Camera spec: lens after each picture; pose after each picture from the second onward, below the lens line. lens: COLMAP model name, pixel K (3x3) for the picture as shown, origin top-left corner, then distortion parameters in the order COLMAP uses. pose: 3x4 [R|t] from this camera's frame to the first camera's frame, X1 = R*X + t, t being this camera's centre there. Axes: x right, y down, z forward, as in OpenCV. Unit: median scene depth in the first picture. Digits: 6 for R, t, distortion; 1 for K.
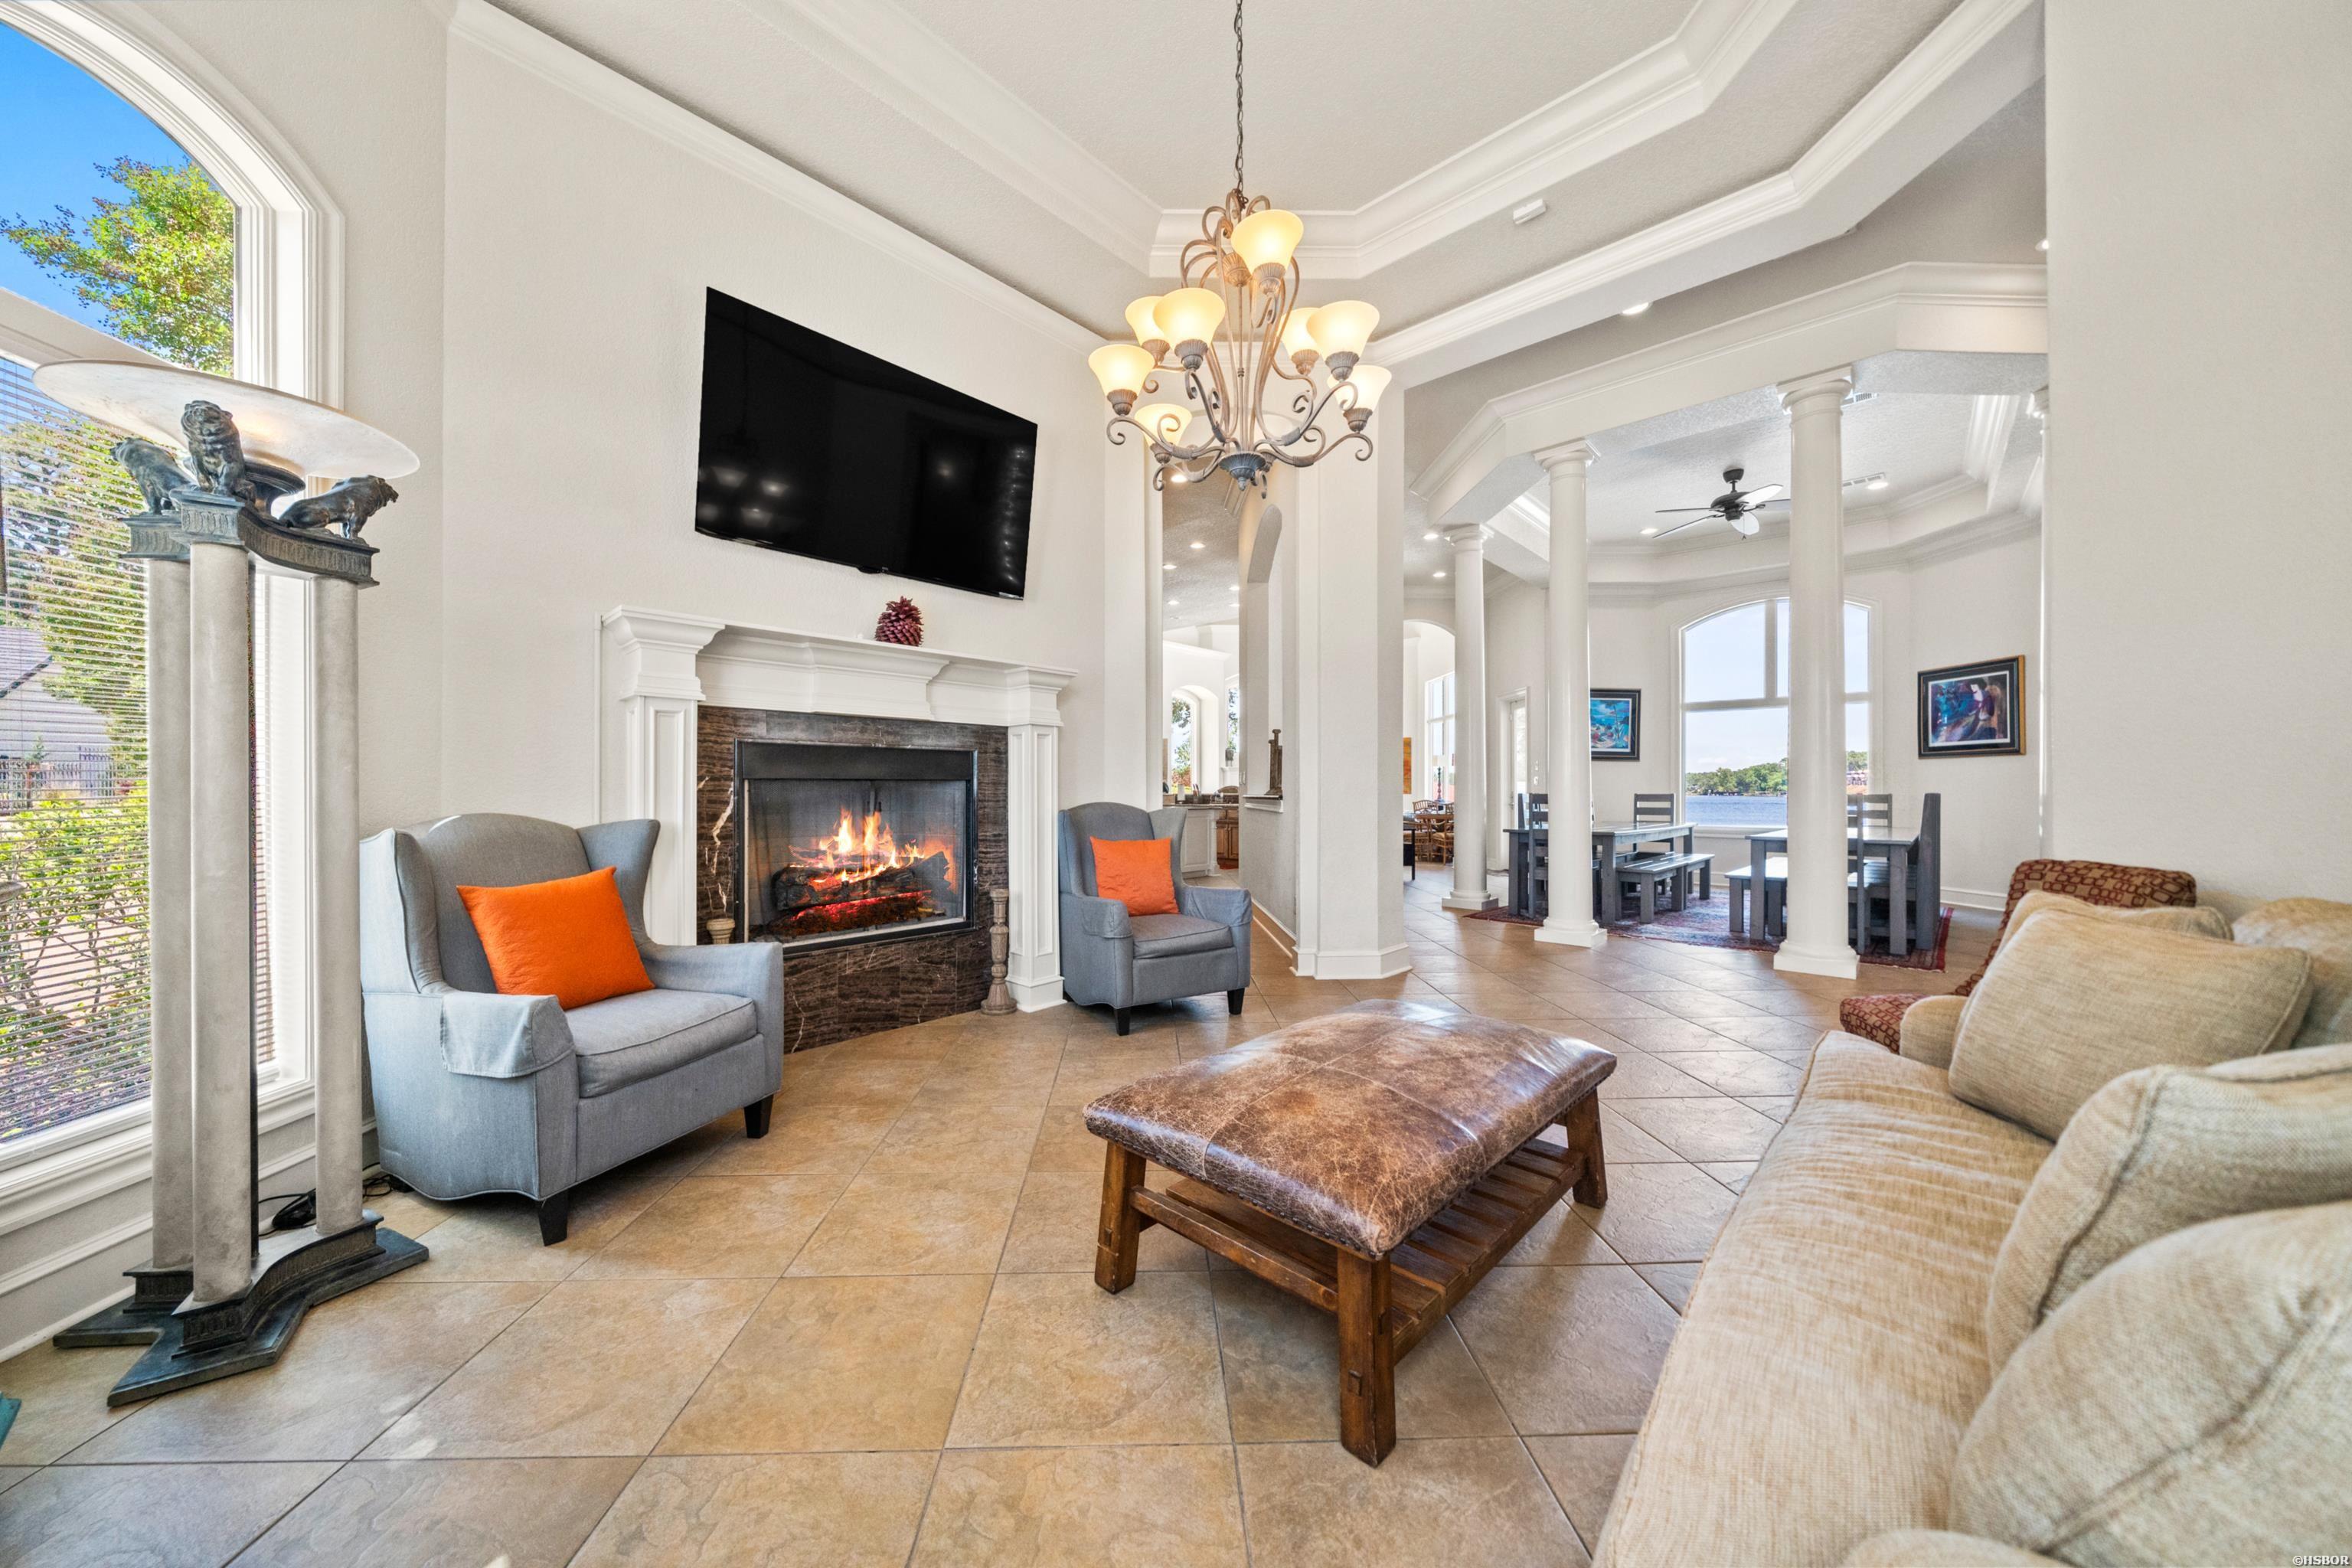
lens RADIAL K [[809.5, 0, 1176.0], [0, 809.5, 784.0], [0, 0, 1]] dist [0.011124, 0.000026]
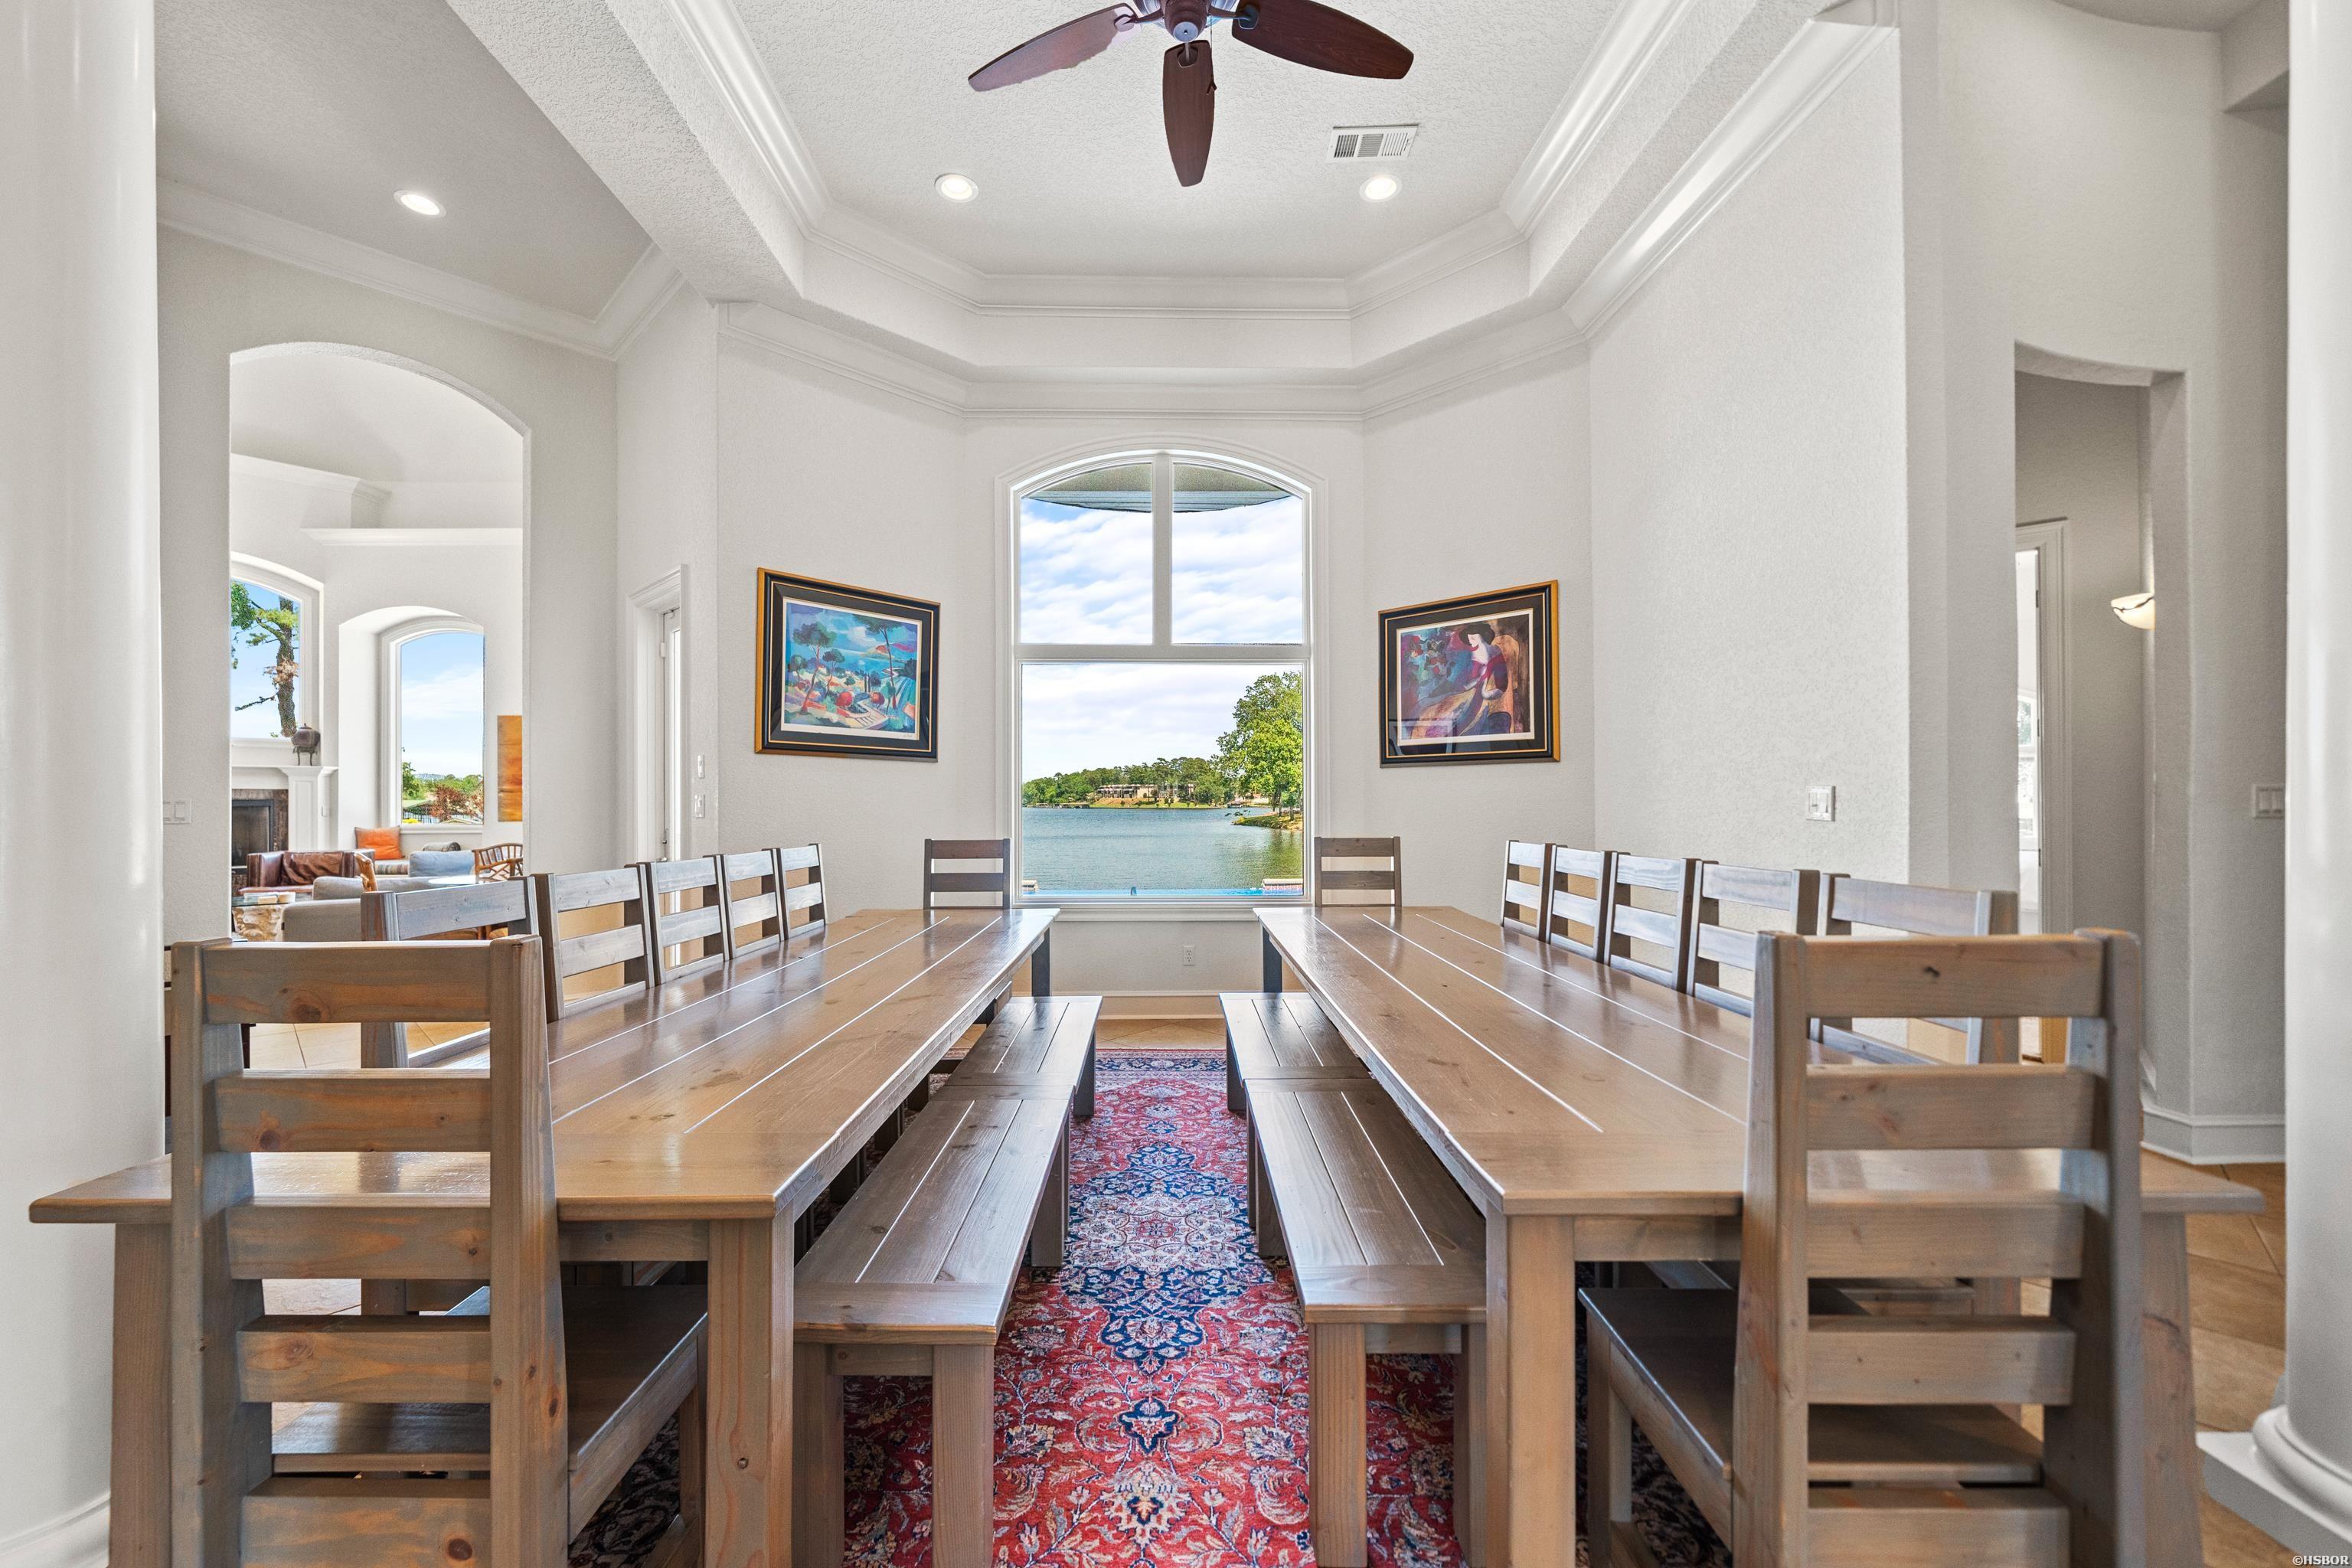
lens RADIAL K [[909.3, 0, 1176.0], [0, 909.3, 784.0], [0, 0, 1]] dist [0.000436, 0.000003]
pose [[0.712728, 0.010176, 0.701367, 0.344860], [0.000164, 0.999892, -0.014674, -0.009229], [-0.701440, 0.010574, 0.712650, 0.606975]]
